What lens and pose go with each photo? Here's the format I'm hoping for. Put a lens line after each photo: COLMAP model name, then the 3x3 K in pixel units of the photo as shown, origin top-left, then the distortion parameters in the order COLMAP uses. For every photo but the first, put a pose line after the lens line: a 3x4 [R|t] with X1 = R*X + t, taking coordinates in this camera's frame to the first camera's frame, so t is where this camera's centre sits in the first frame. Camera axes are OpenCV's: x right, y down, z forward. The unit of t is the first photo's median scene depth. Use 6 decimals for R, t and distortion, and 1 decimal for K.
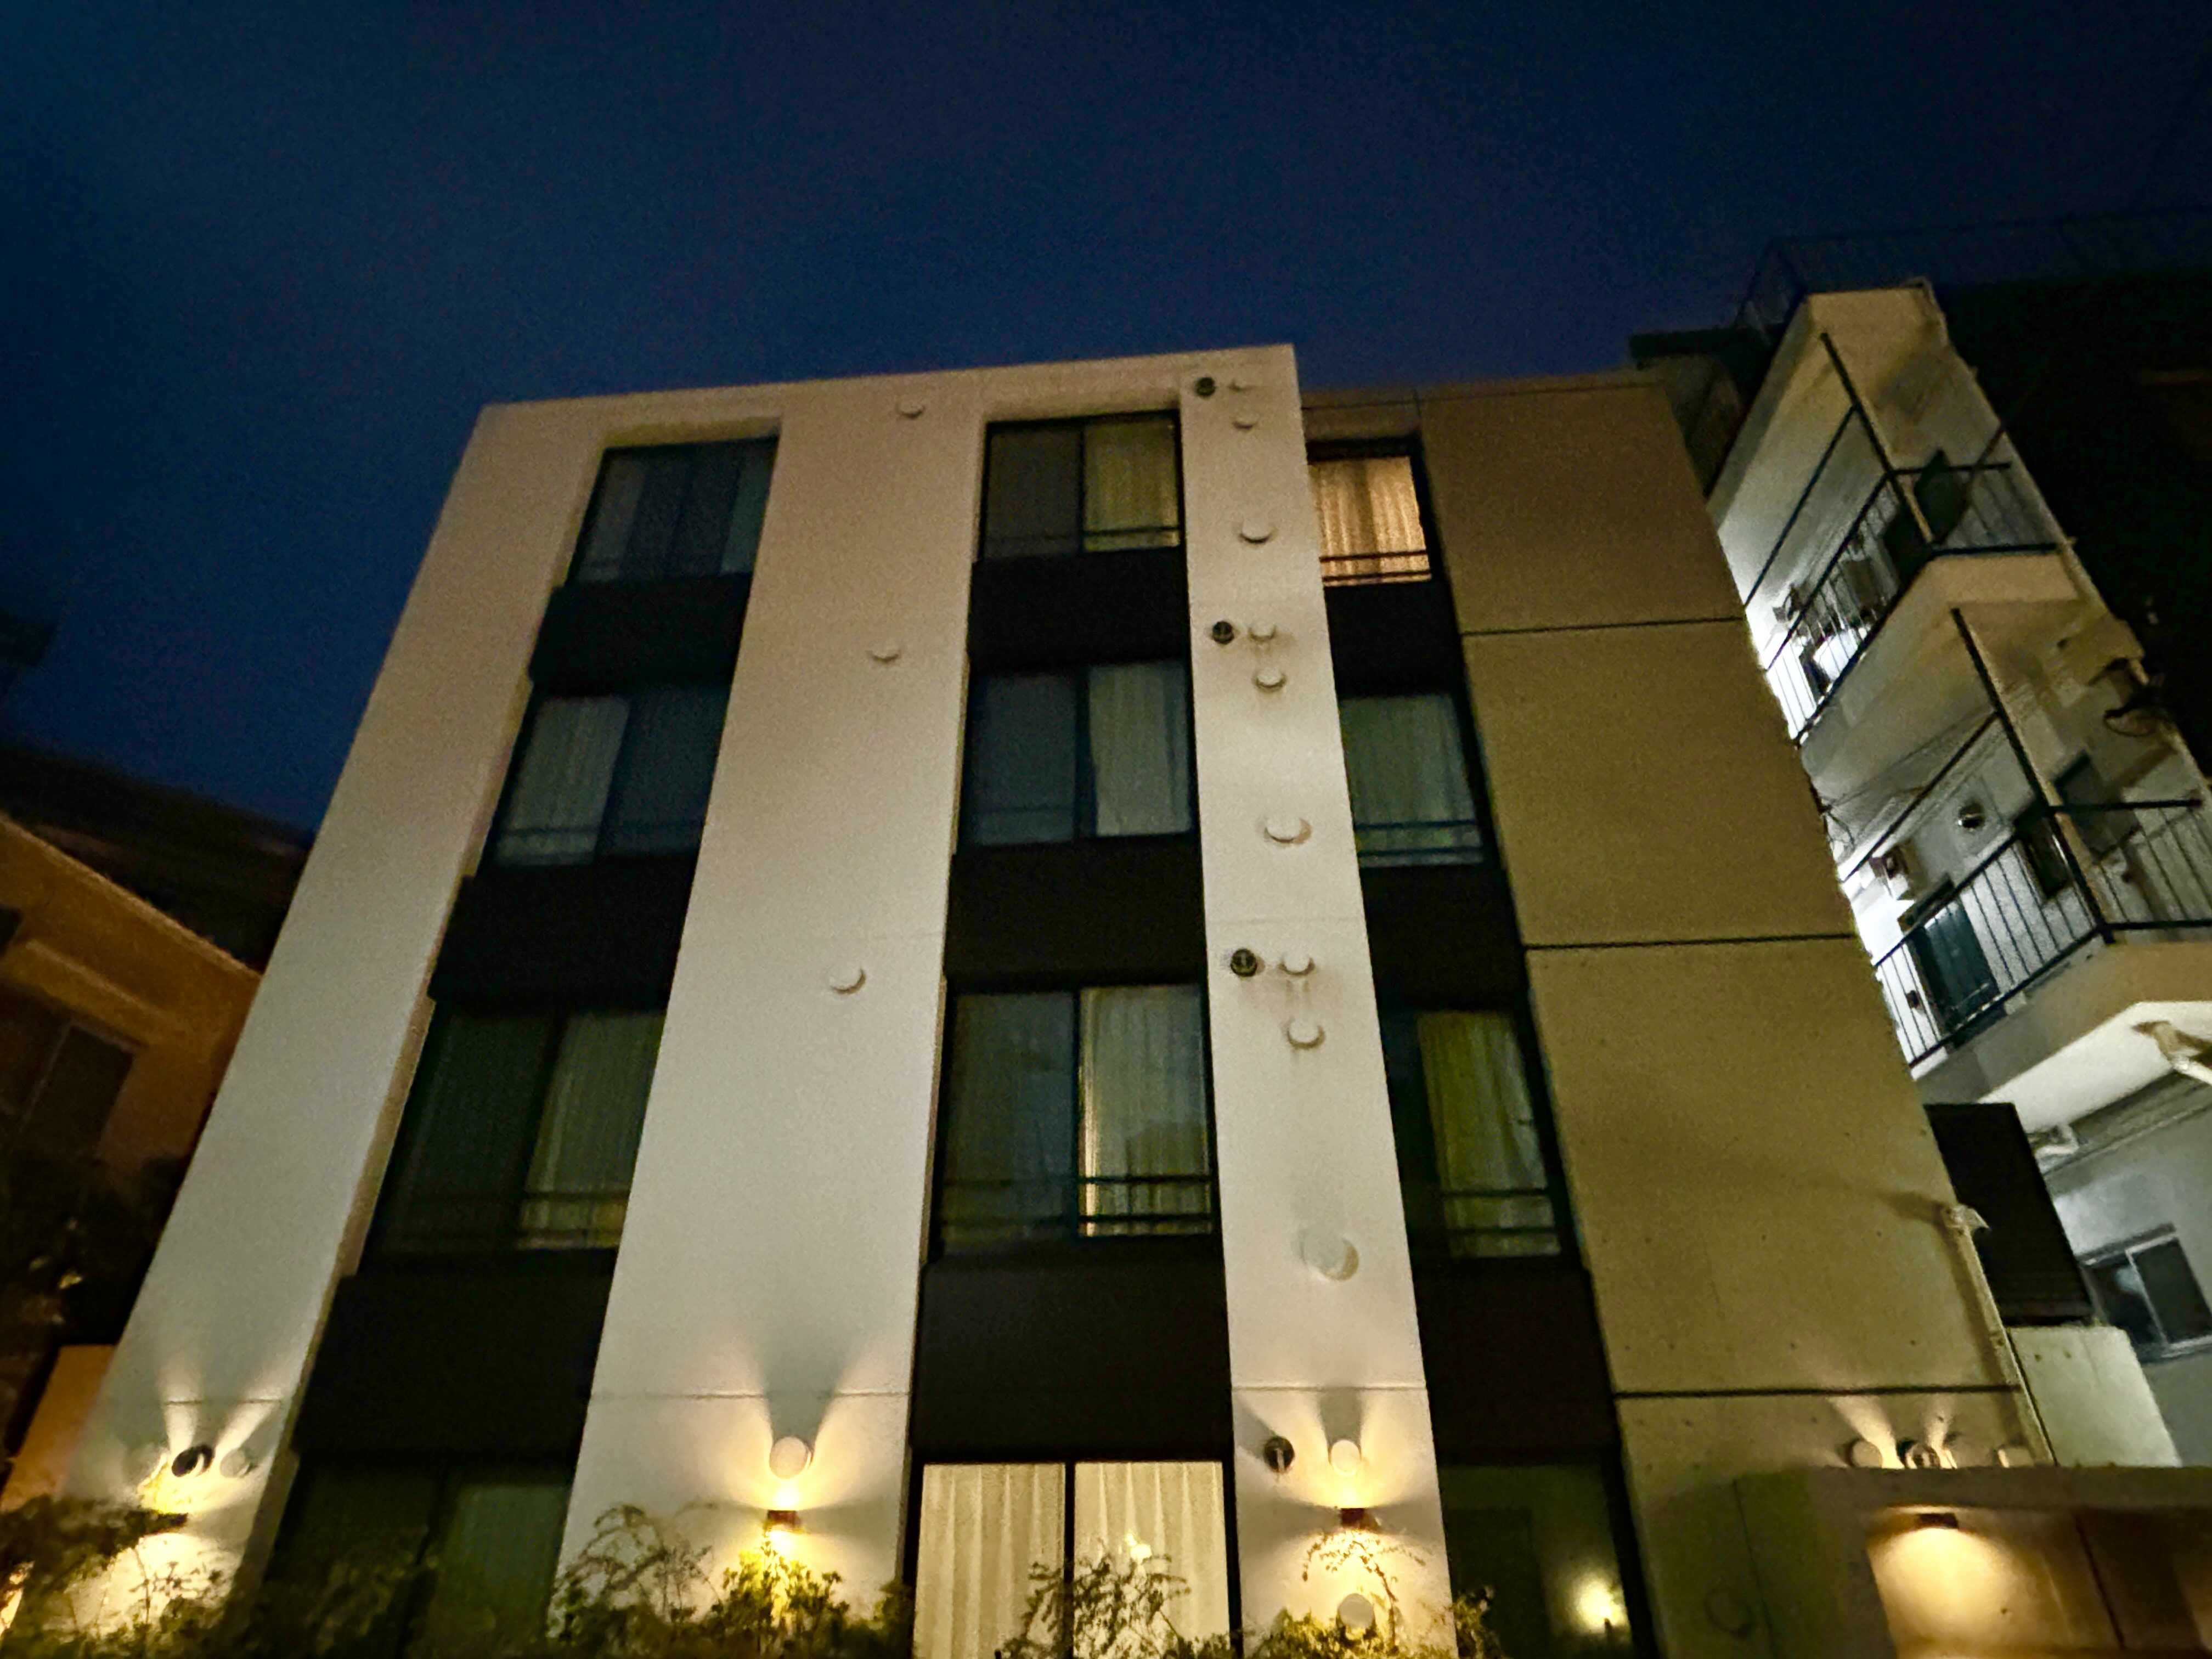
lens RADIAL K [[1209.4, 0, 1107.9], [0, 1209.4, 831.5], [0, 0, 1]] dist [-0.003827, 0.002945]
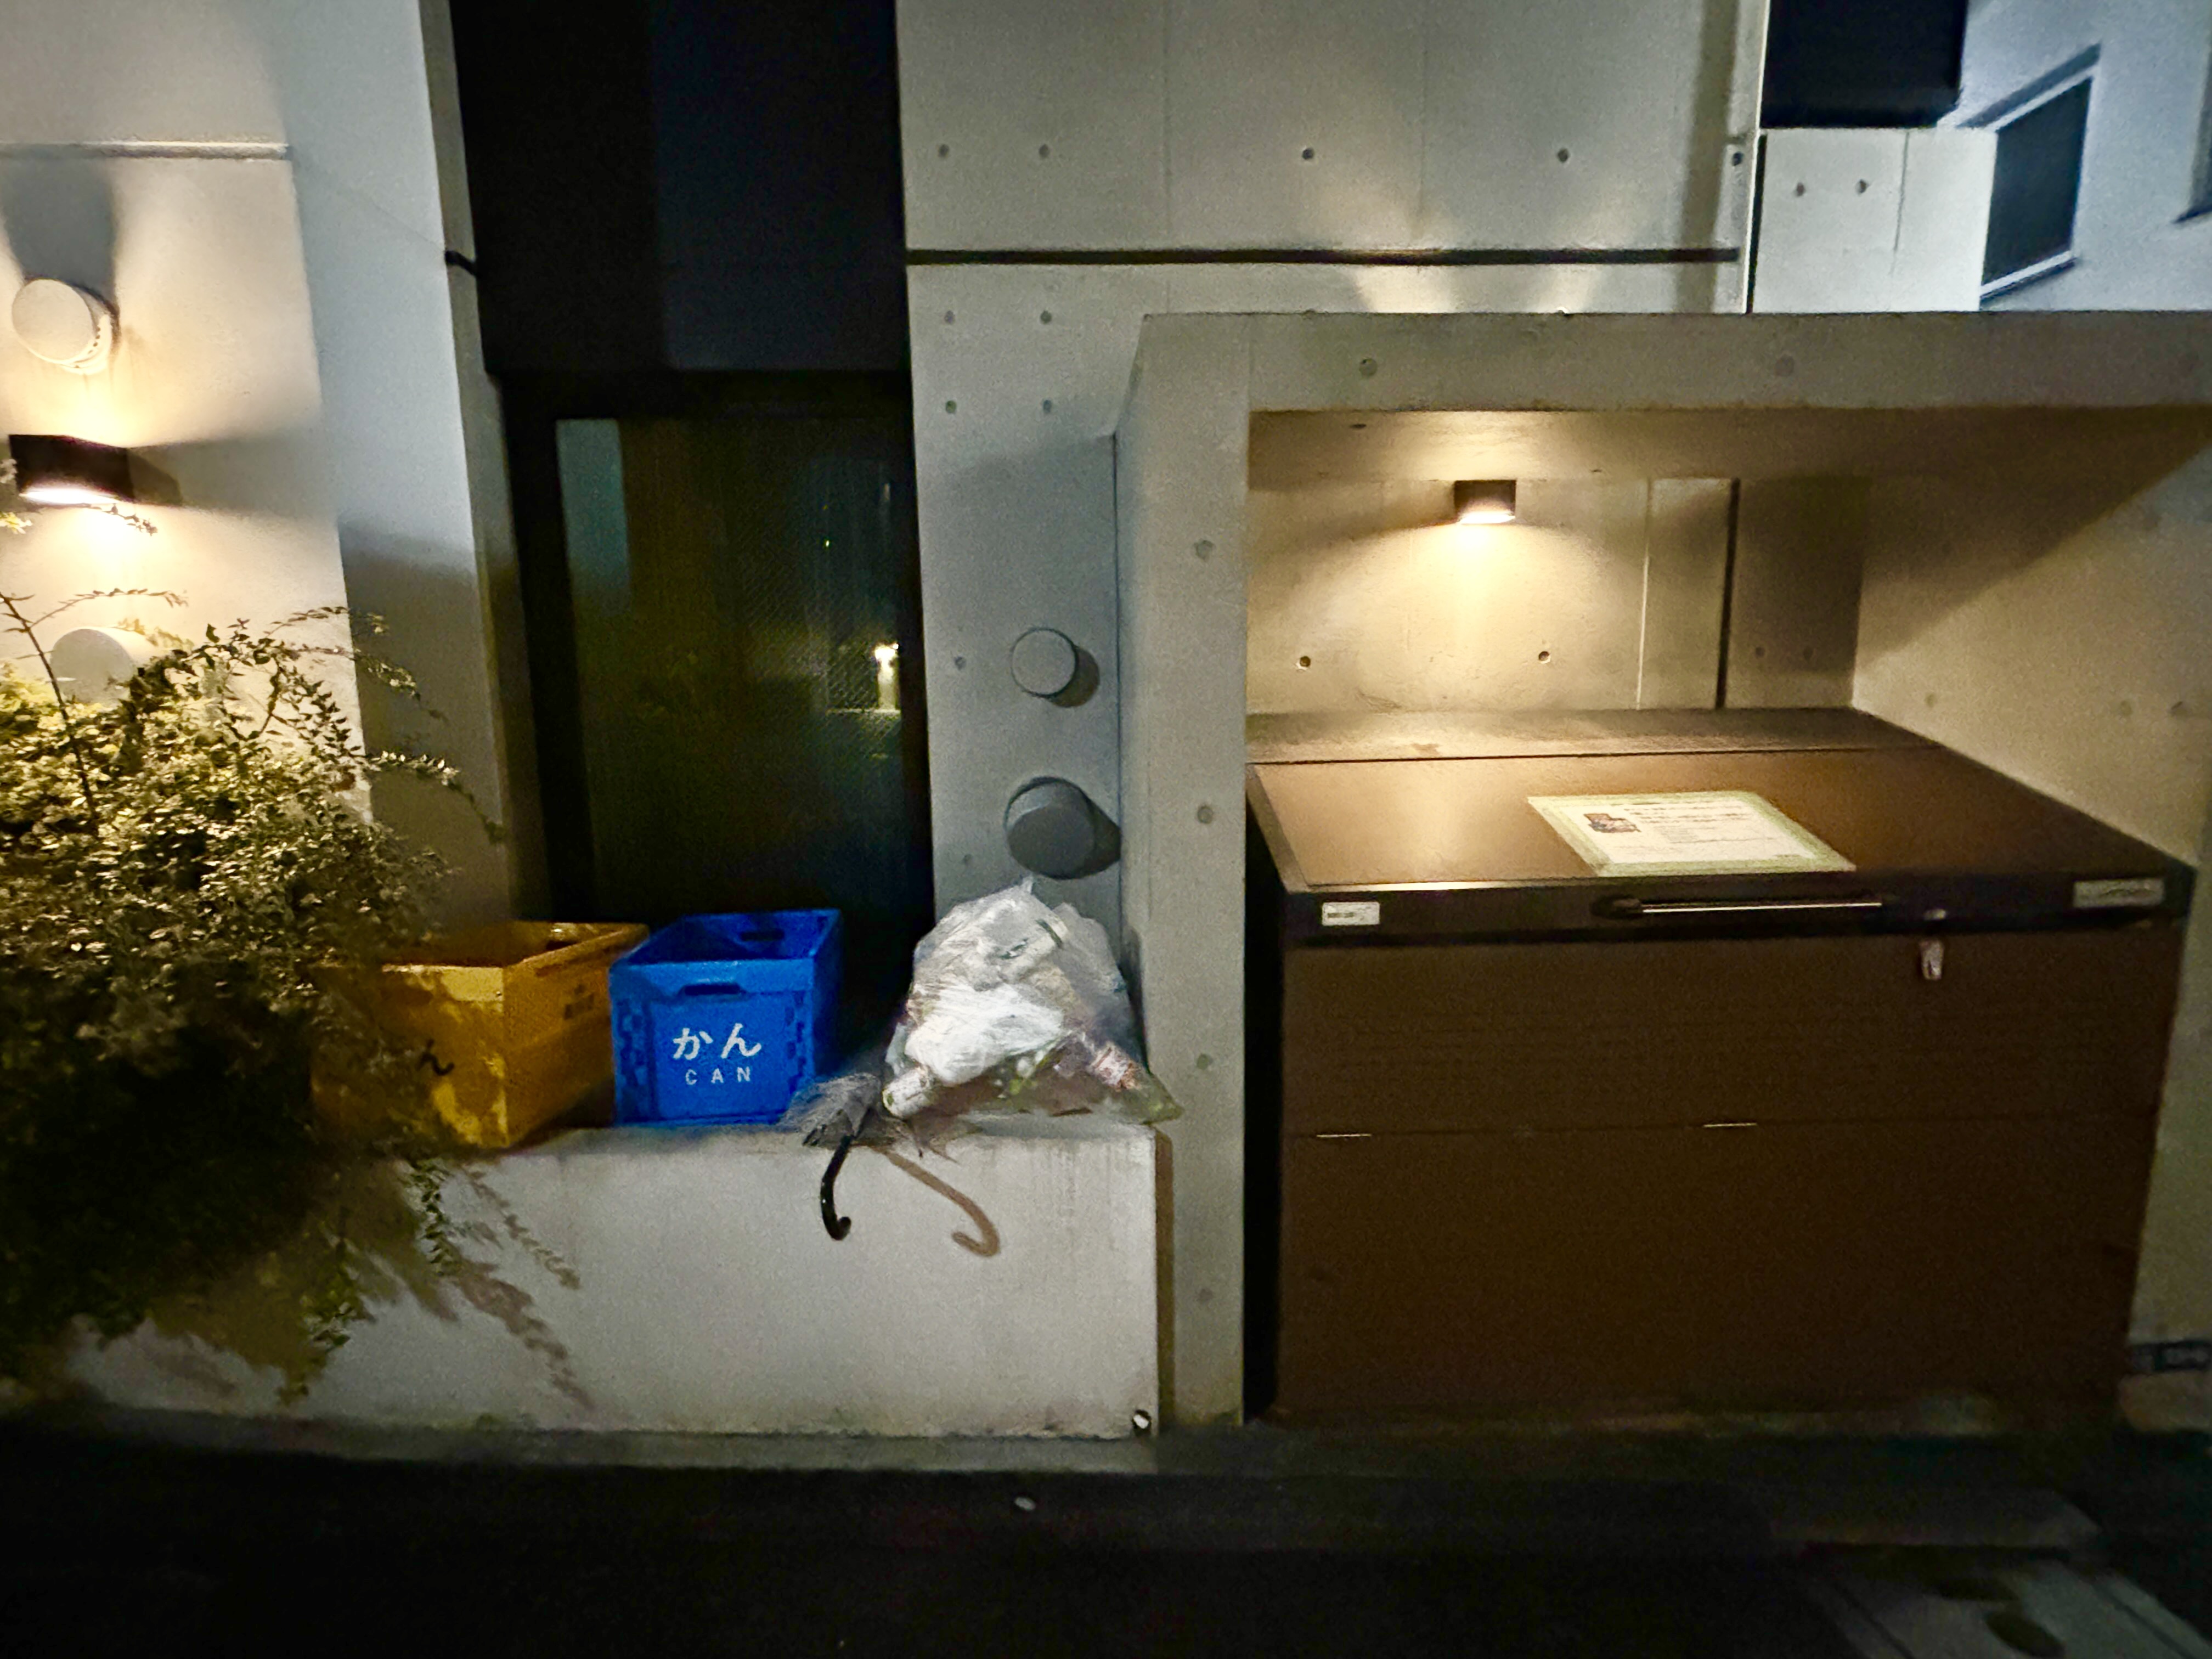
lens RADIAL K [[1044.2, 0, 1095.0], [0, 1044.2, 827.1], [0, 0, 1]] dist [-0.004010, 0.000893]
pose [[0.992618, -0.030423, 0.117408, 0.383594], [-0.052426, 0.765298, 0.641537, 0.327854], [-0.109370, -0.642956, 0.758054, 0.488383]]
